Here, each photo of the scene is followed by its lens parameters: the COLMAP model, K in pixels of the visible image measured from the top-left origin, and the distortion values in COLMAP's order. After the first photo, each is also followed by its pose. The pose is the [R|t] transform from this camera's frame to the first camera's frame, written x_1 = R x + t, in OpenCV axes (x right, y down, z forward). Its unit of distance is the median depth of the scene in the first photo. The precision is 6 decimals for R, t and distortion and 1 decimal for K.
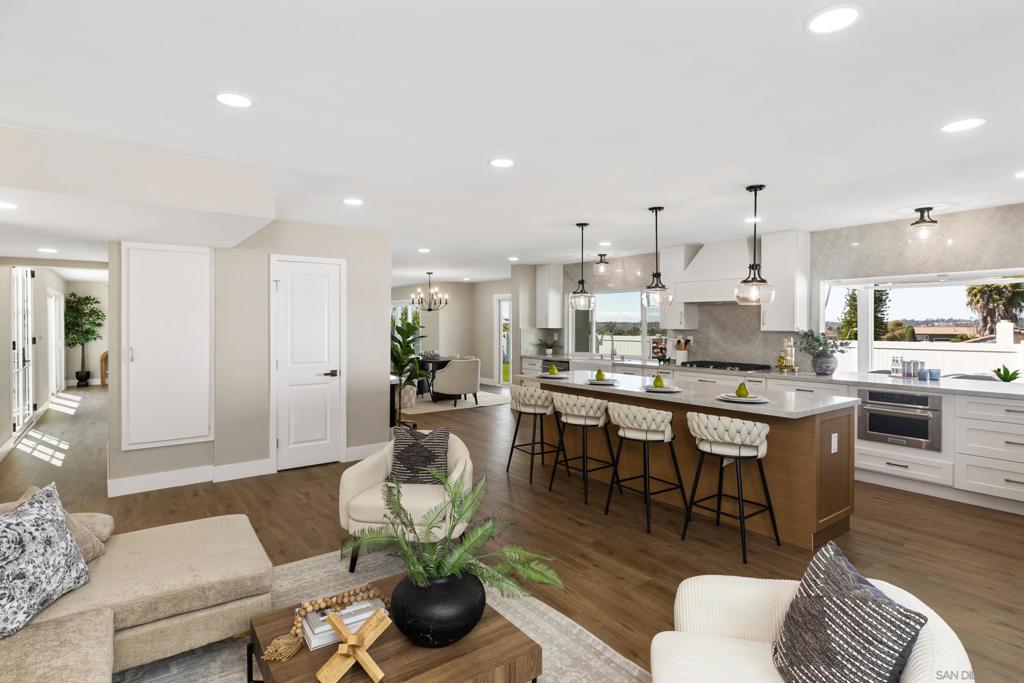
lens RADIAL K [[523.2, 0, 510.9], [0, 523.2, 325.6], [0, 0, 1]] dist [-0.000574, -0.000050]
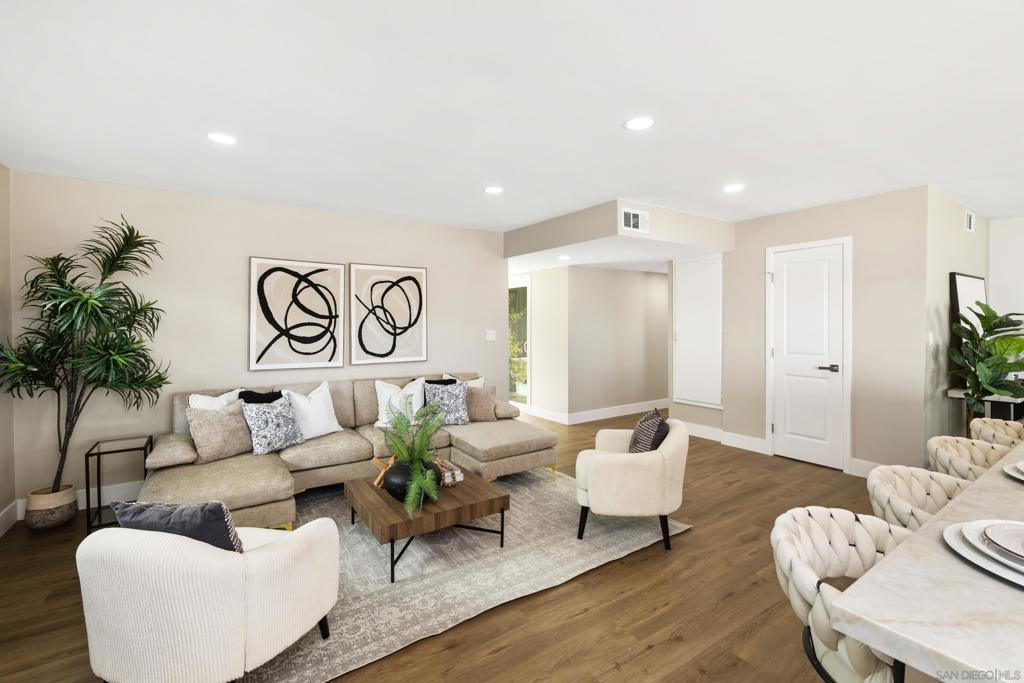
lens RADIAL K [[449.3, 0, 510.3], [0, 449.3, 326.9], [0, 0, 1]] dist [0.000138, -0.000007]
pose [[-0.049627, 0.007120, -0.998742, 0.477518], [0.001134, 0.999974, 0.007073, 0.016203], [0.998767, -0.000782, -0.049634, 0.522547]]
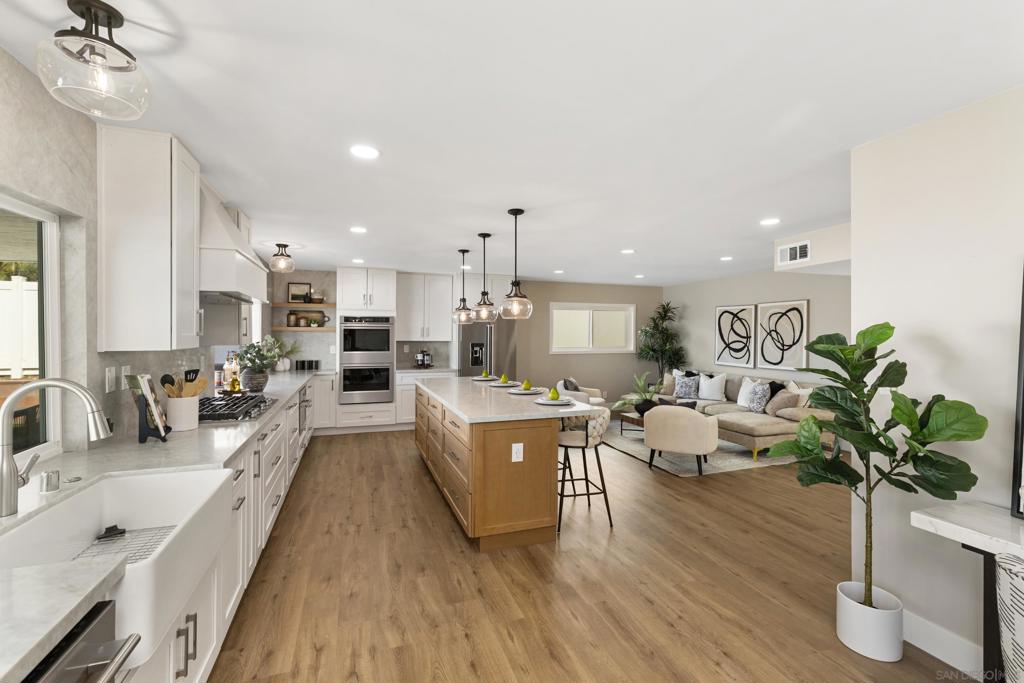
lens RADIAL K [[447.1, 0, 512.4], [0, 447.1, 336.8], [0, 0, 1]] dist [0.000115, 0.000009]
pose [[-0.954615, -0.005618, 0.297789, -0.085190], [-0.002876, 0.999949, 0.009646, -0.011289], [-0.297828, 0.008352, -0.954583, 1.746051]]
